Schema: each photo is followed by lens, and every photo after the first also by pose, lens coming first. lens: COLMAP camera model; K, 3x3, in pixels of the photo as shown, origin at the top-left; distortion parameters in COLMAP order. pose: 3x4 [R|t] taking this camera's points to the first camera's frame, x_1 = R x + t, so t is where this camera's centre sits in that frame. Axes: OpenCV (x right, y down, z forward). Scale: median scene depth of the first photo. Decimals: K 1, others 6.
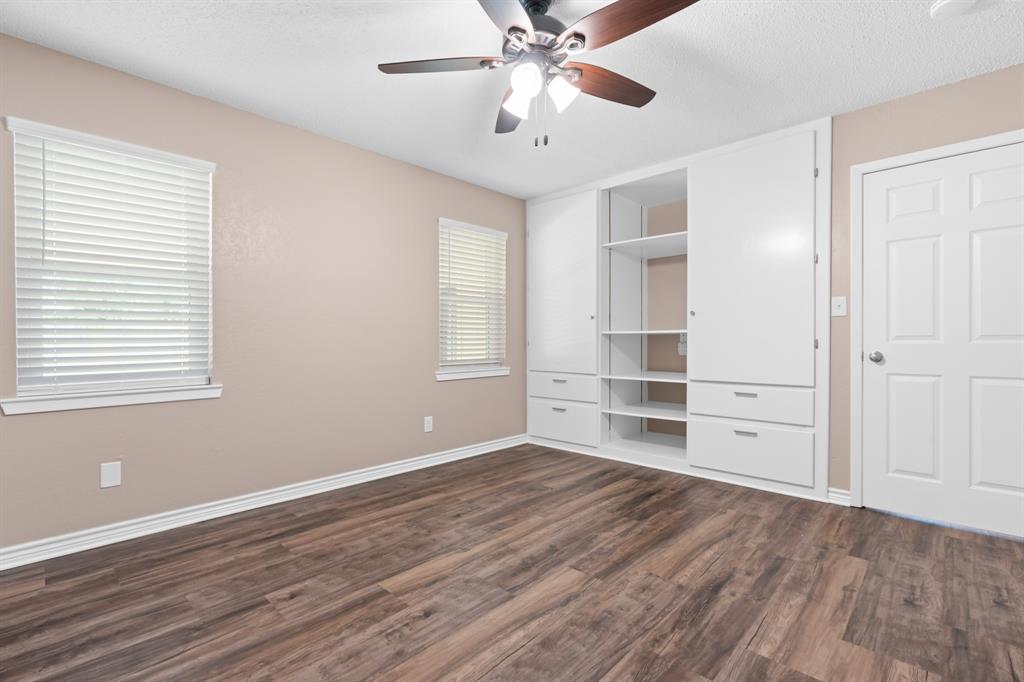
lens RADIAL K [[463.5, 0, 507.6], [0, 463.5, 339.5], [0, 0, 1]] dist [-0.004861, 0.001570]
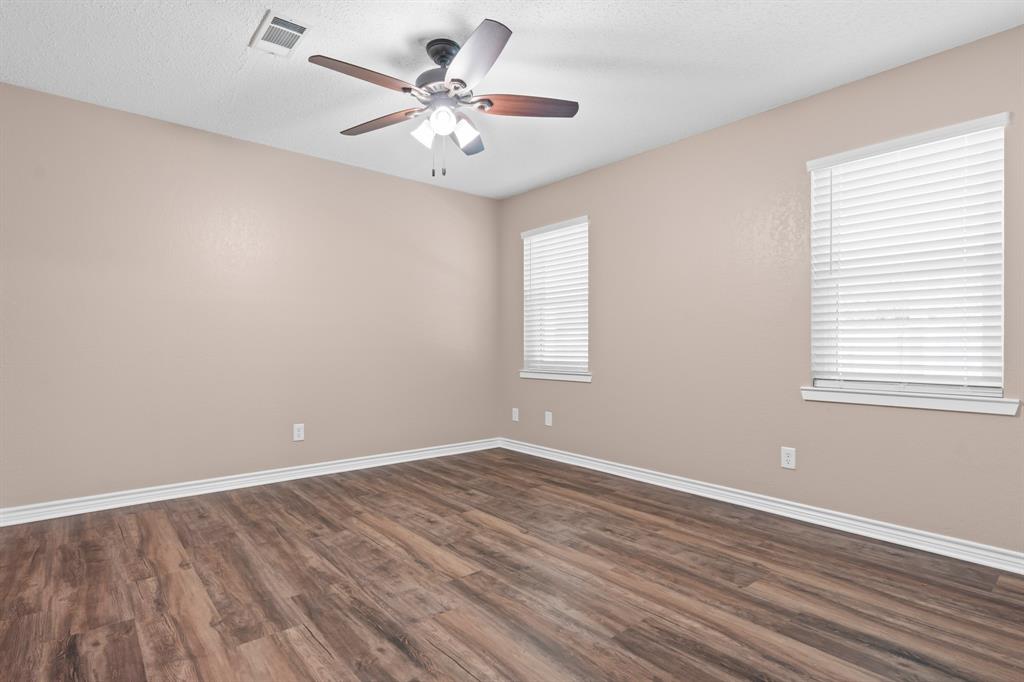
lens RADIAL K [[463.5, 0, 509.6], [0, 463.5, 344.2], [0, 0, 1]] dist [-0.004861, 0.001570]
pose [[-0.054612, 0.001164, -0.998507, 1.016980], [0.002170, 0.999997, 0.001047, -0.015873], [0.998505, -0.002109, -0.054614, 0.980879]]
